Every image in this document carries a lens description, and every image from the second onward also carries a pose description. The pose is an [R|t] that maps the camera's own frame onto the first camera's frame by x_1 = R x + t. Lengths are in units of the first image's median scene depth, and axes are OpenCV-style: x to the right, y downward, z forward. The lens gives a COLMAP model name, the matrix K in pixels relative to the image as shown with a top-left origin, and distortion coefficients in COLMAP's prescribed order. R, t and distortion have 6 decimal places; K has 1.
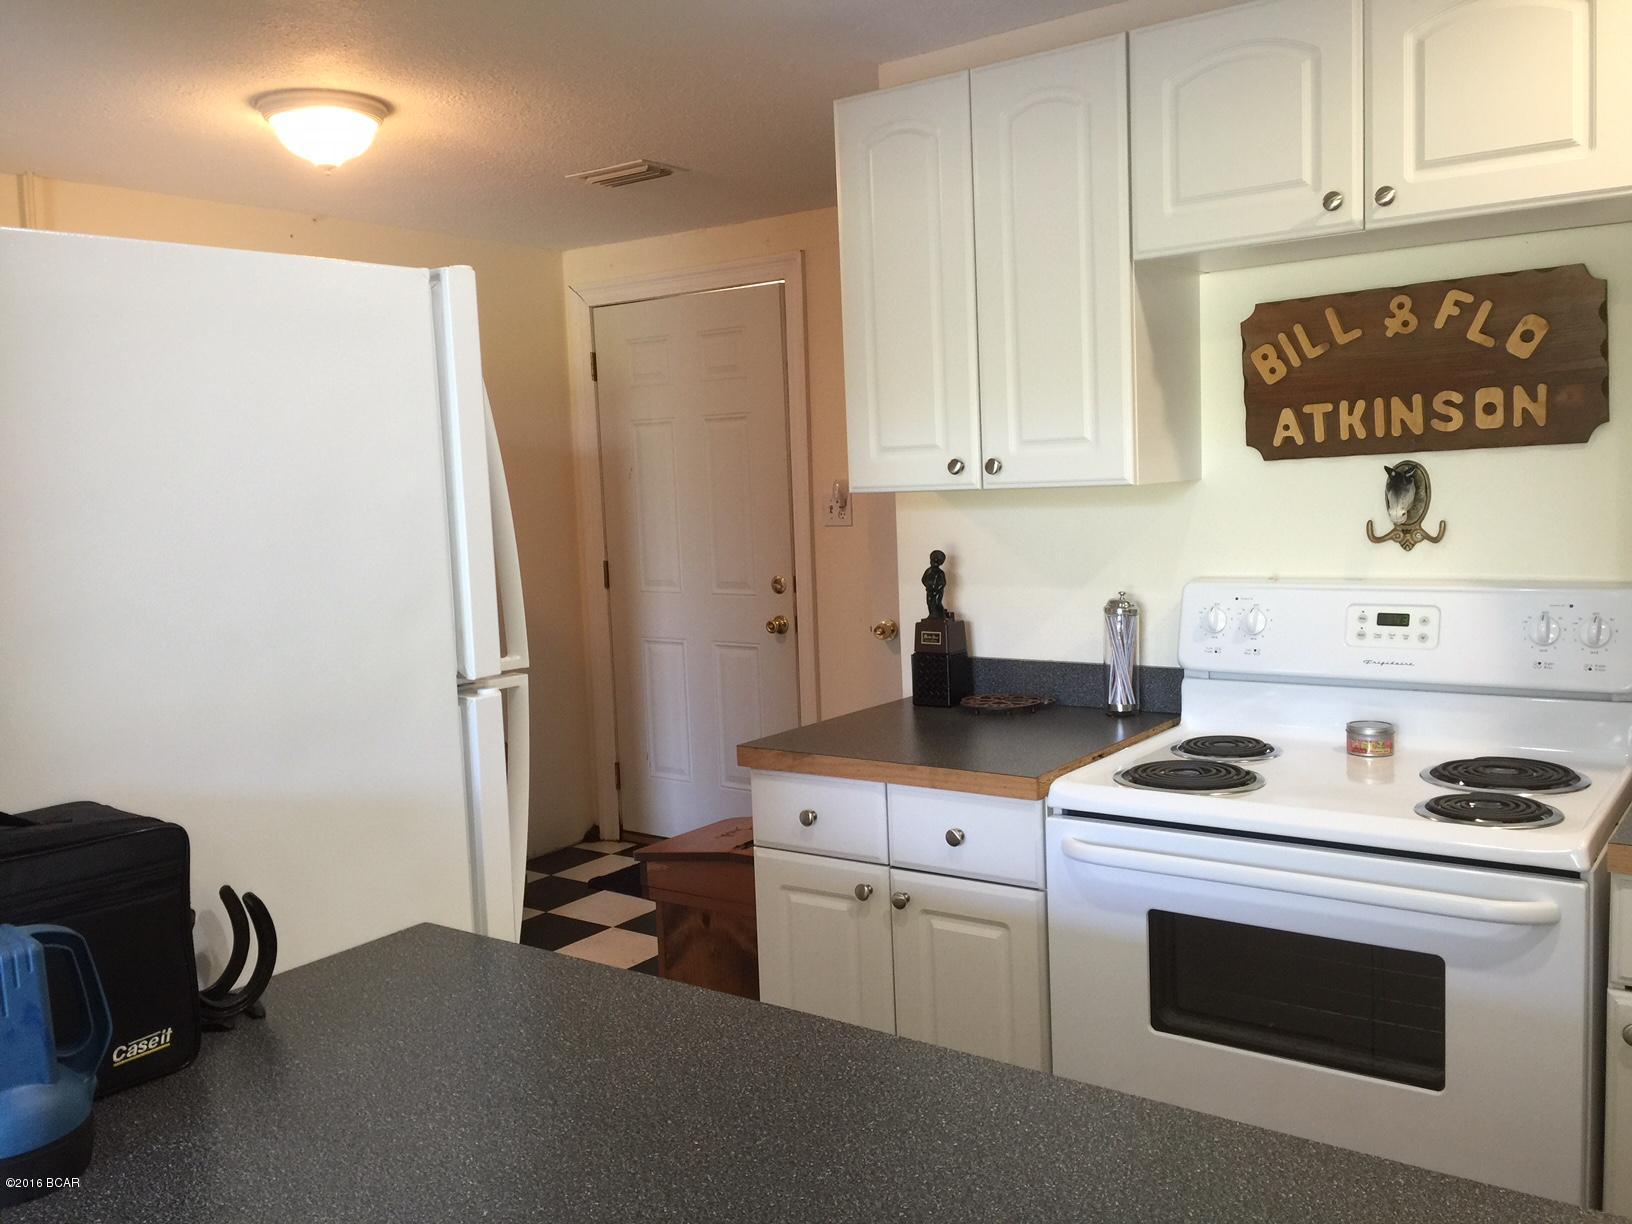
lens RADIAL K [[1381.4, 0, 816.7], [0, 1381.4, 595.7], [0, 0, 1]] dist [0.041153, -0.071286]
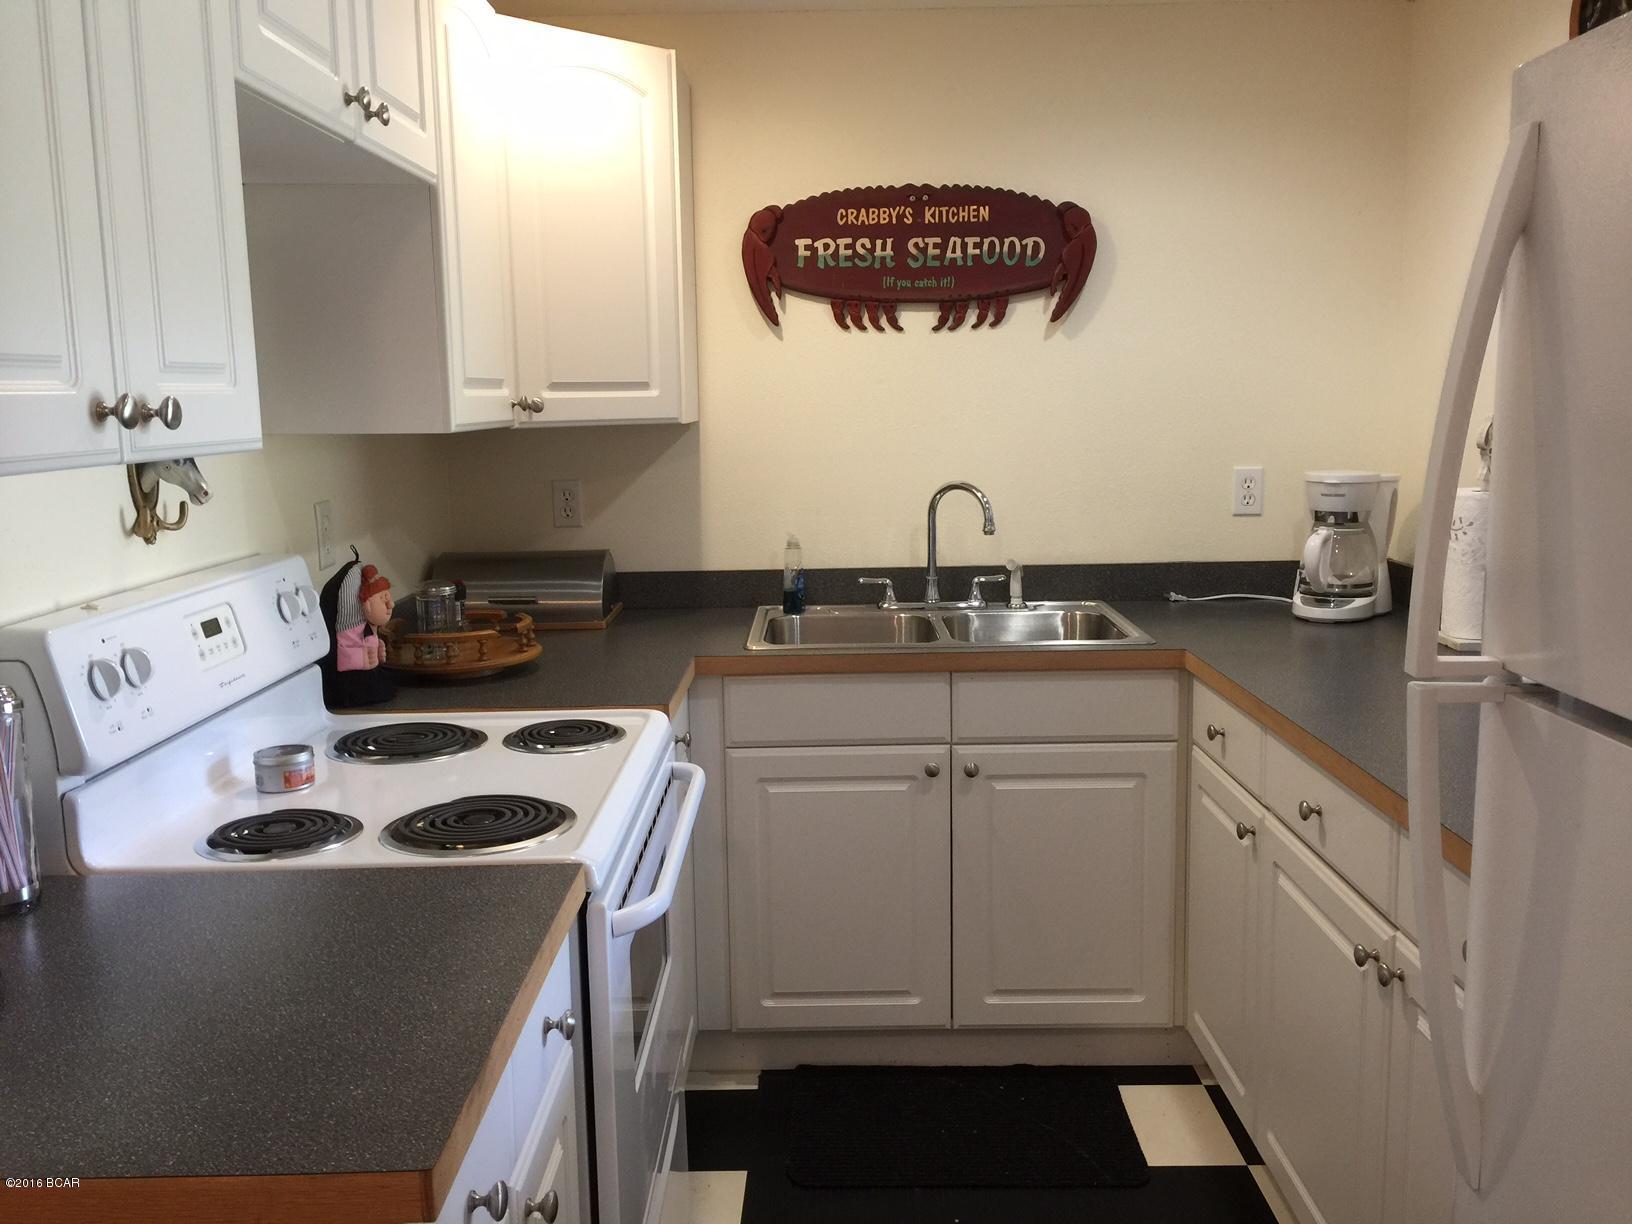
lens RADIAL K [[1381.4, 0, 820.6], [0, 1381.4, 618.0], [0, 0, 1]] dist [0.041153, -0.071286]
pose [[-0.588535, -0.081653, 0.804338, -0.427009], [0.103770, 0.979028, 0.175316, -0.091673], [-0.801785, 0.186646, -0.567719, 1.184809]]
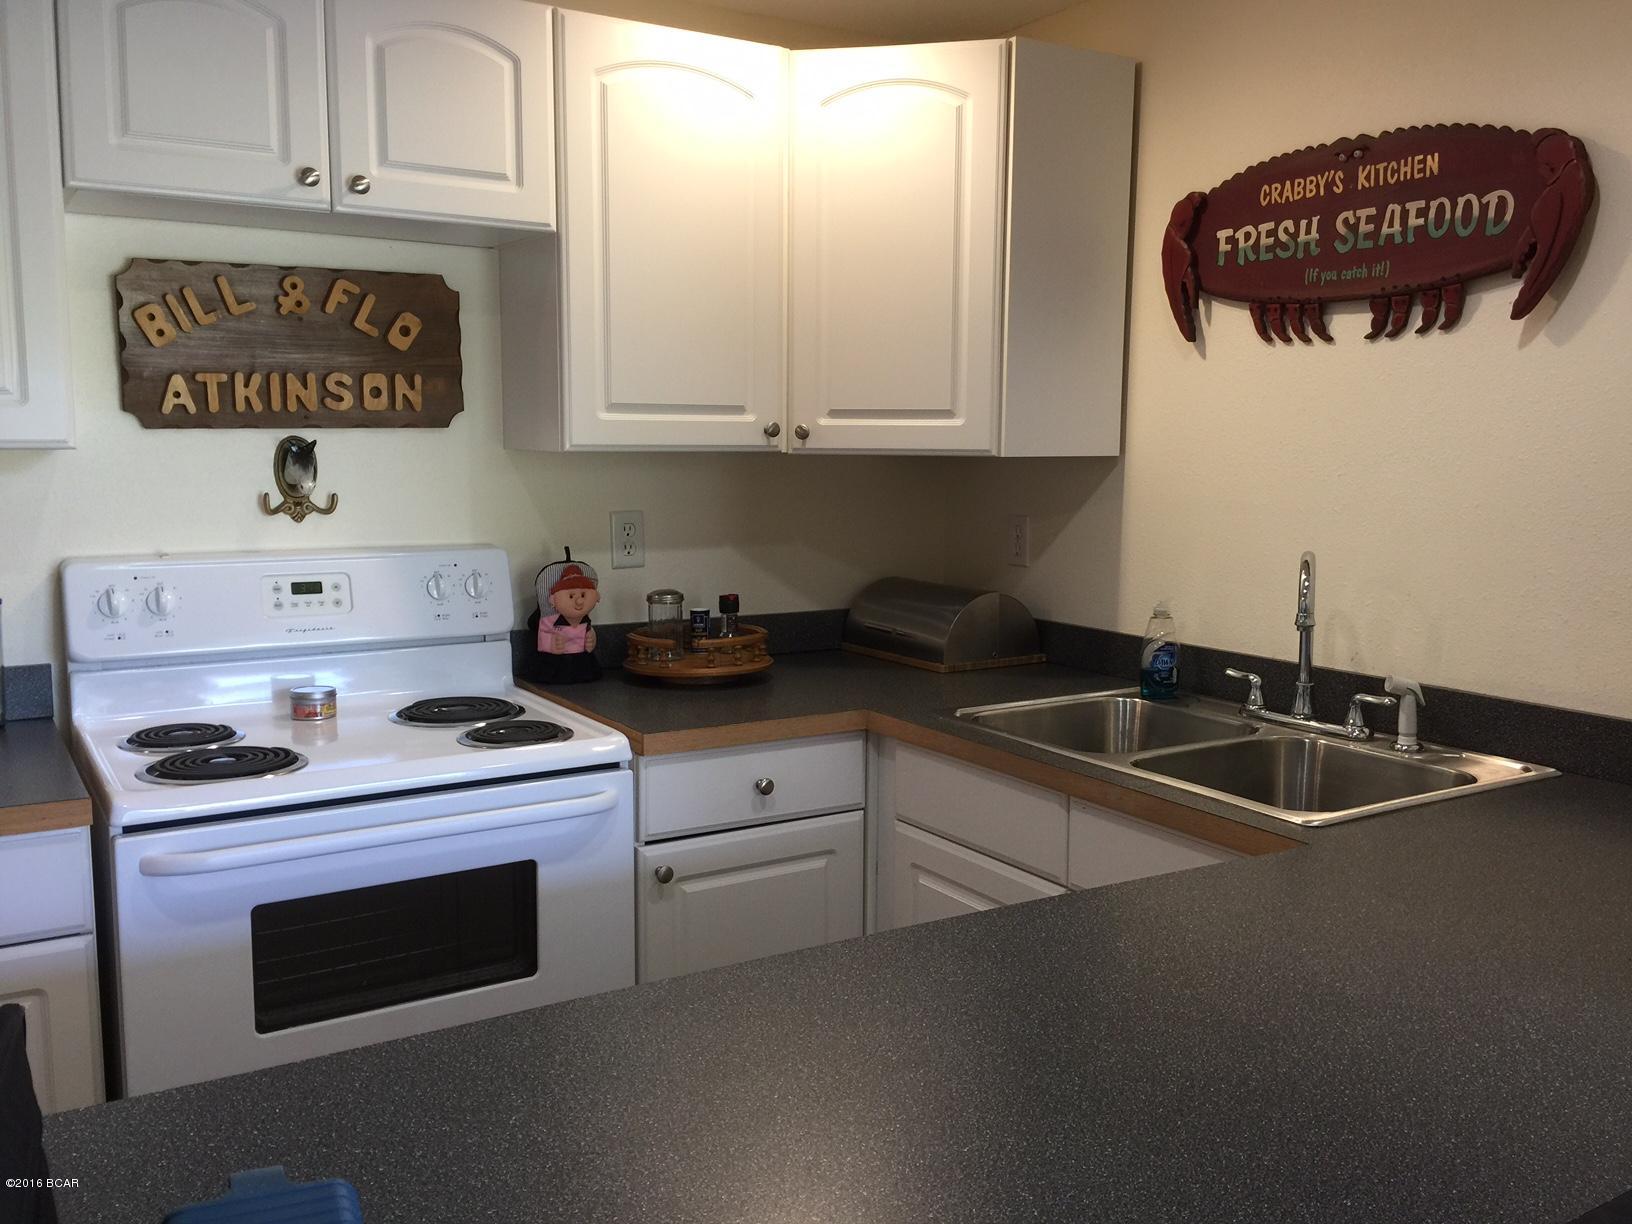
lens RADIAL K [[1381.4, 0, 821.8], [0, 1381.4, 620.3], [0, 0, 1]] dist [0.041153, -0.071286]
pose [[0.363813, -0.082006, 0.927855, -0.421300], [0.053584, 0.996310, 0.067046, -0.007862], [-0.929930, 0.025326, 0.366865, 0.259409]]
